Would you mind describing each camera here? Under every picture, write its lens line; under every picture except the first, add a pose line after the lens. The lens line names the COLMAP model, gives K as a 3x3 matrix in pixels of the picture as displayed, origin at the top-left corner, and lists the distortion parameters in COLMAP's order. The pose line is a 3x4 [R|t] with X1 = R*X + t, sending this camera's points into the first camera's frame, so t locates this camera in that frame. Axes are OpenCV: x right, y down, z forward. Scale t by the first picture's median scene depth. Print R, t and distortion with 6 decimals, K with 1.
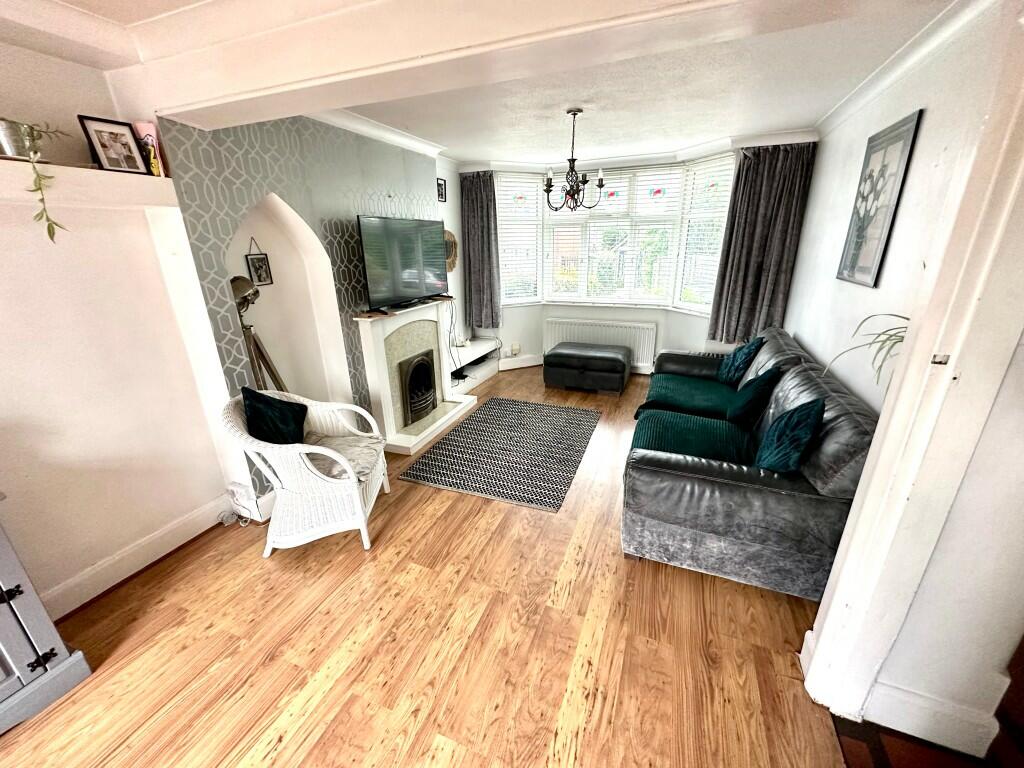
lens RADIAL K [[406.5, 0, 513.7], [0, 406.5, 384.0], [0, 0, 1]] dist [-0.003809, 0.001037]
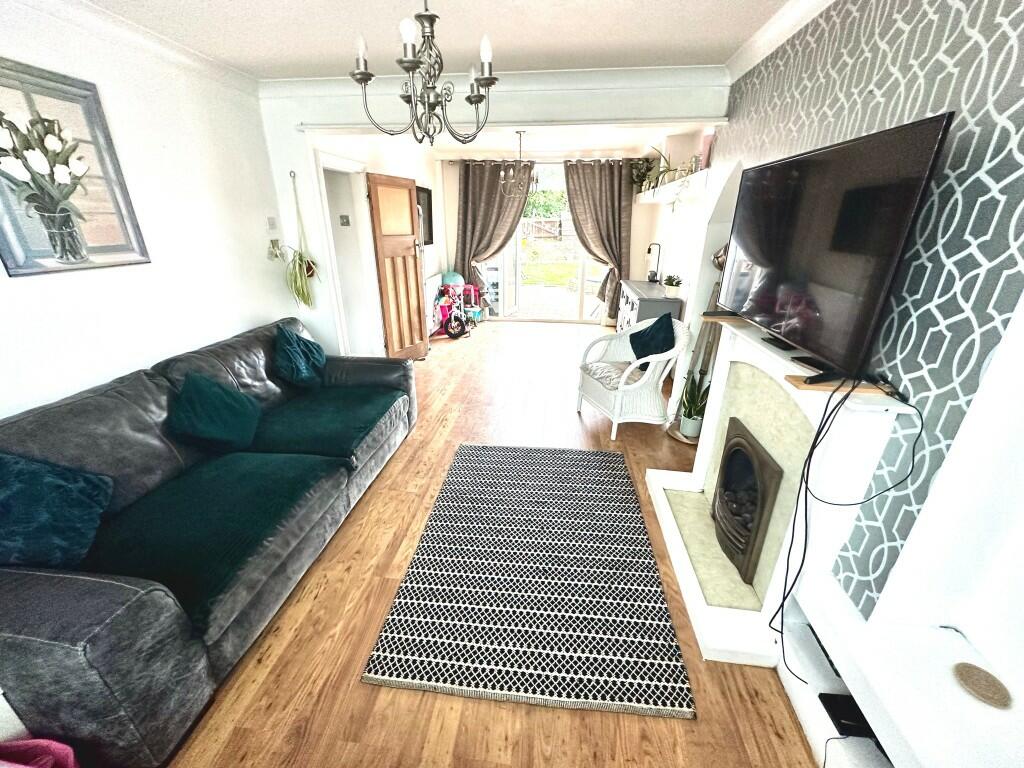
lens RADIAL K [[406.5, 0, 514.0], [0, 406.5, 384.9], [0, 0, 1]] dist [-0.003809, 0.001037]
pose [[-0.963842, 0.111415, -0.242066, 0.180613], [-0.076368, 0.754805, 0.651489, -0.484868], [0.255298, 0.646418, -0.719004, 1.412007]]
